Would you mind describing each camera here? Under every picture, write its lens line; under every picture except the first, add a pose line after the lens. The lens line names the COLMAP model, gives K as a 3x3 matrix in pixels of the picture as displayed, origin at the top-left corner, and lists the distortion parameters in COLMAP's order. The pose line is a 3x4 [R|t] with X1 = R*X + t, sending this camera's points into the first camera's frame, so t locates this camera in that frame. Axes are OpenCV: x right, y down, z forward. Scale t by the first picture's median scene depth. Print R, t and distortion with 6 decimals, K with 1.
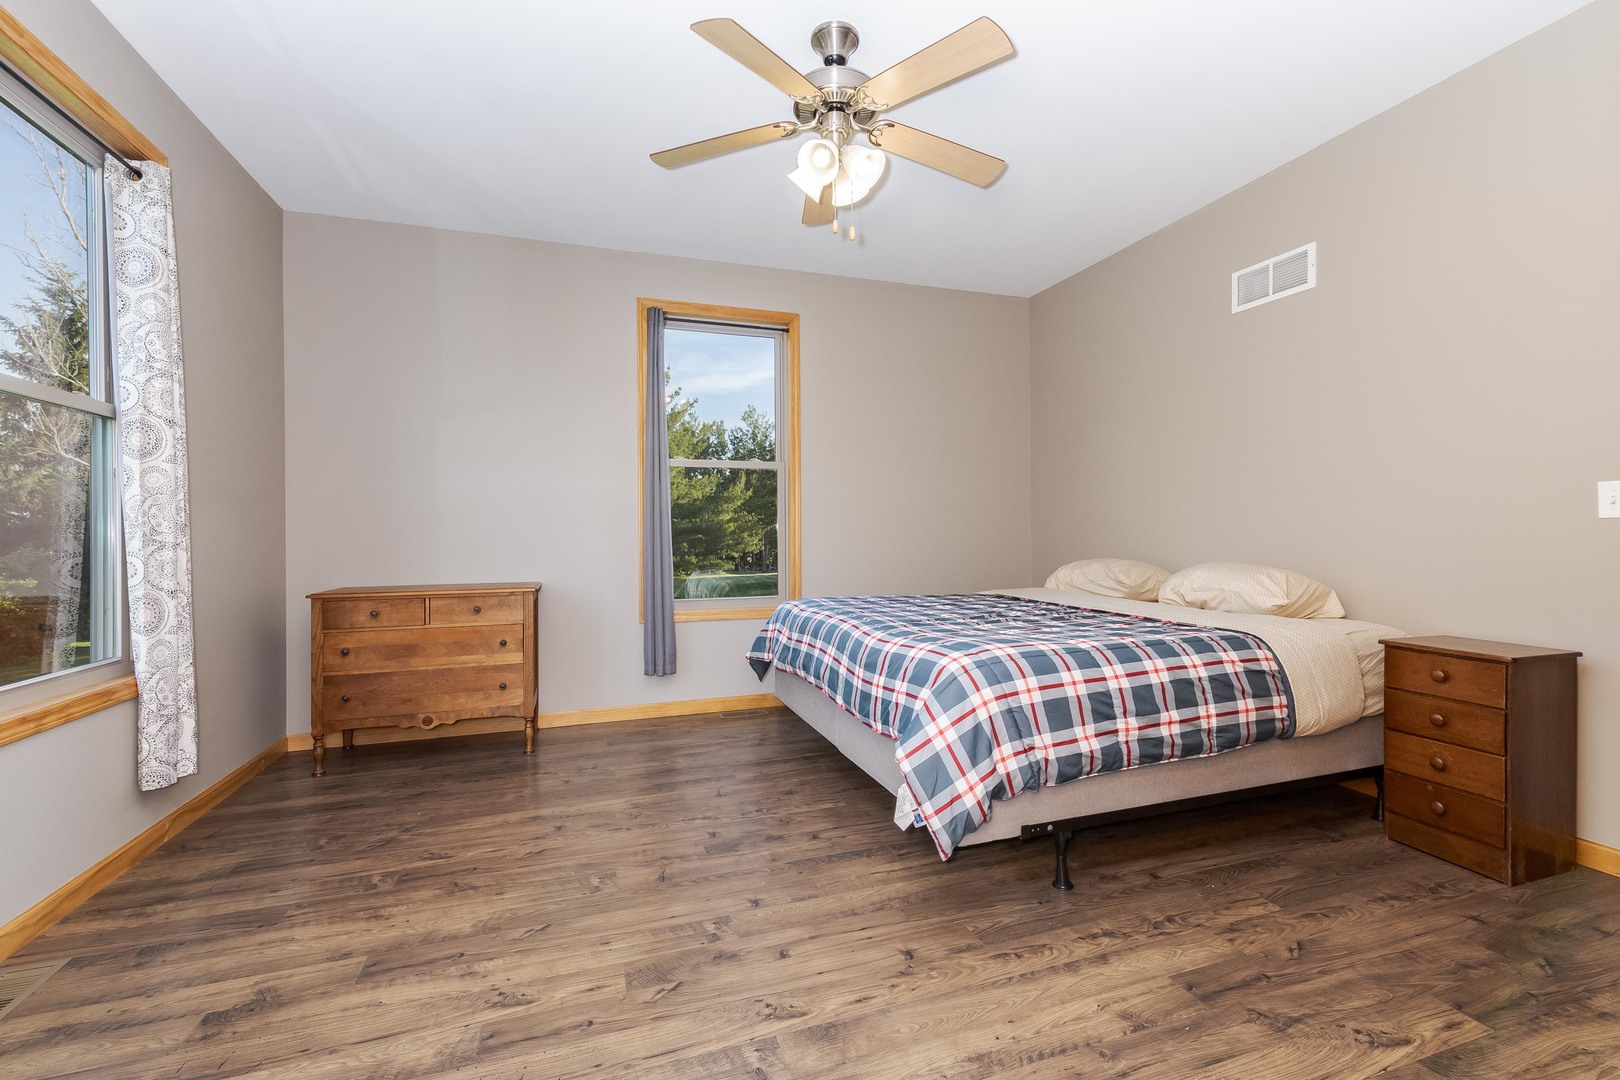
lens RADIAL K [[688.6, 0, 810.0], [0, 688.6, 540.0], [0, 0, 1]] dist [0.000107, -0.000072]
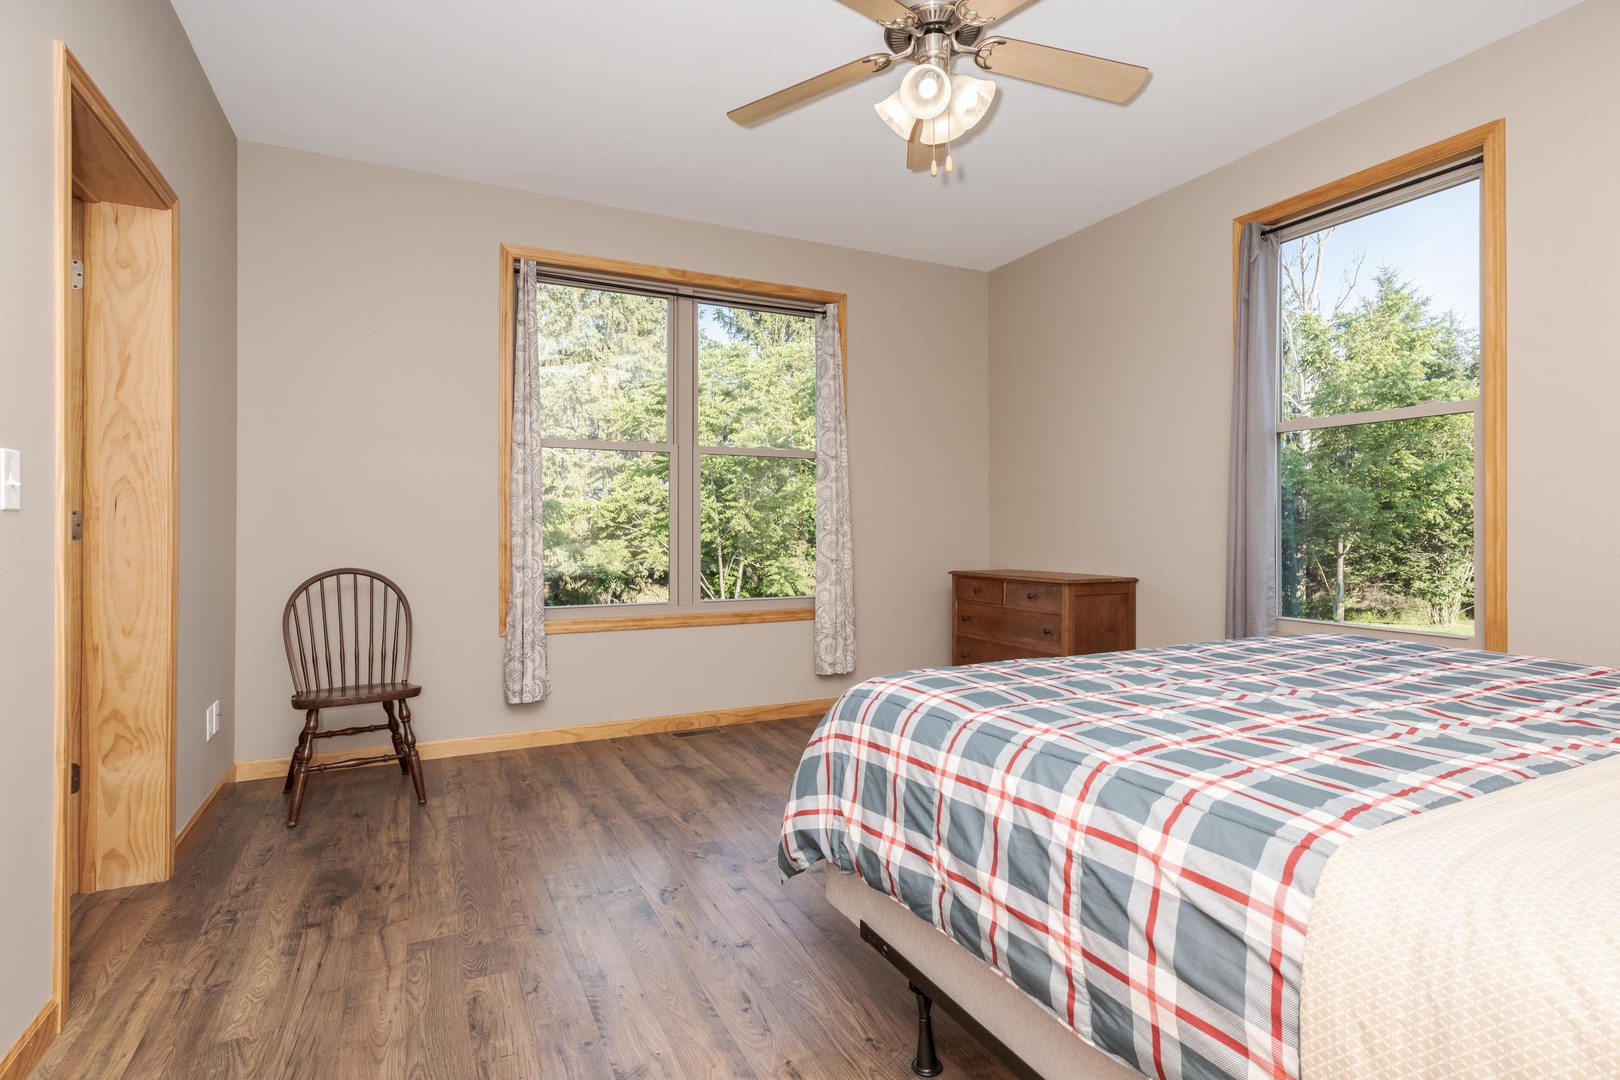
lens RADIAL K [[798.3, 0, 807.2], [0, 798.3, 522.6], [0, 0, 1]] dist [-0.000755, 0.000031]
pose [[0.126918, 0.000964, -0.991913, 1.078534], [-0.007019, 0.999975, 0.000074, -0.015489], [0.991888, 0.006953, 0.126922, 0.768993]]
